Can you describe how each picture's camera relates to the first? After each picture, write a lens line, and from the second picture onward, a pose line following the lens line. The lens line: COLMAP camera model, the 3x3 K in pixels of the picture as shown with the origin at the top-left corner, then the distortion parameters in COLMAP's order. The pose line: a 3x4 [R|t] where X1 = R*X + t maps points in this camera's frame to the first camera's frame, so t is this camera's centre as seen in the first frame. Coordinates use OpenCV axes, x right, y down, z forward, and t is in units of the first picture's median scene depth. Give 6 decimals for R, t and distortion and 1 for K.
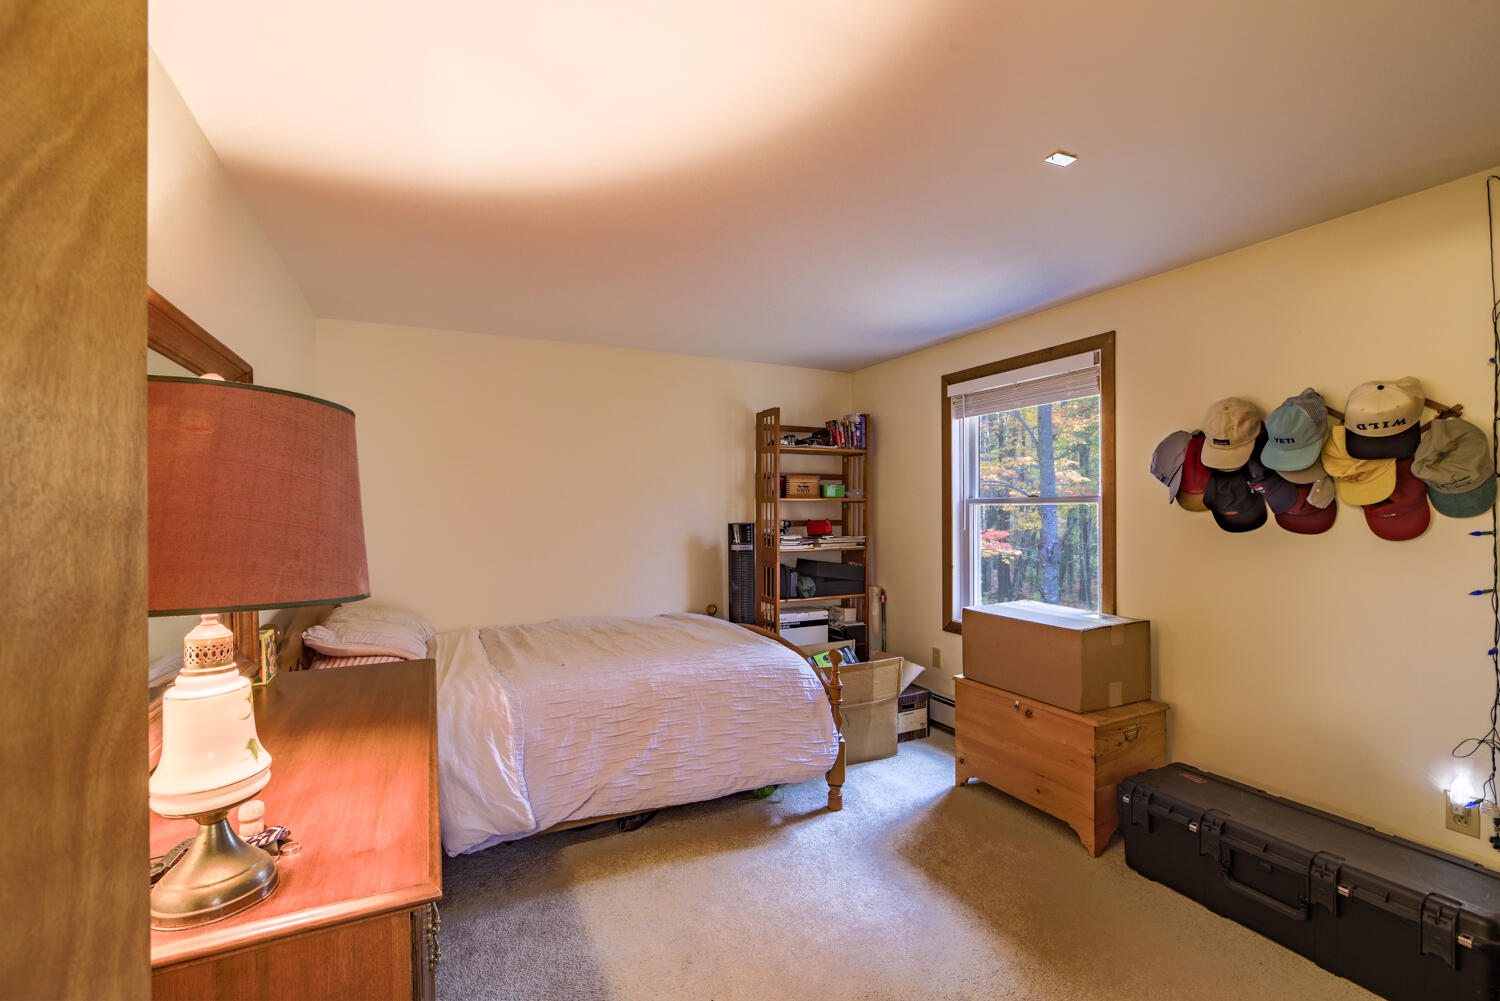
lens RADIAL K [[653.8, 0, 748.1], [0, 653.8, 498.8], [0, 0, 1]] dist [-0.013166, -0.000208]
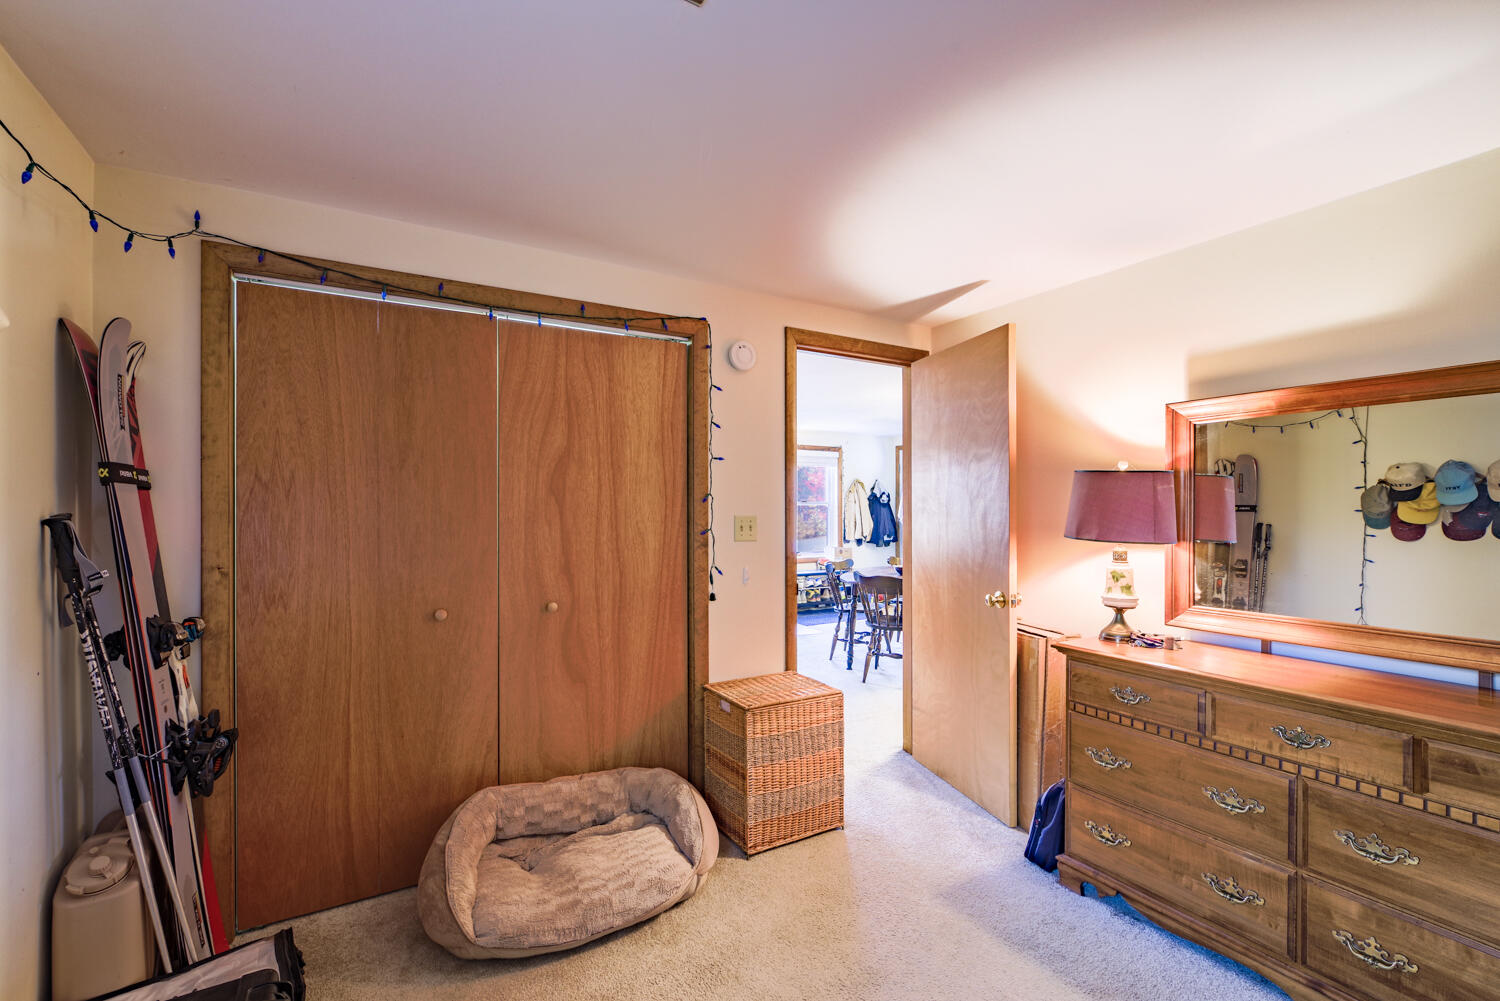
lens RADIAL K [[653.8, 0, 747.5], [0, 653.8, 505.2], [0, 0, 1]] dist [-0.013166, -0.000208]
pose [[-0.071493, 0.005876, 0.997424, -0.914808], [0.006310, 0.999965, -0.005438, -0.055483], [-0.997421, 0.005905, -0.071527, 3.248846]]
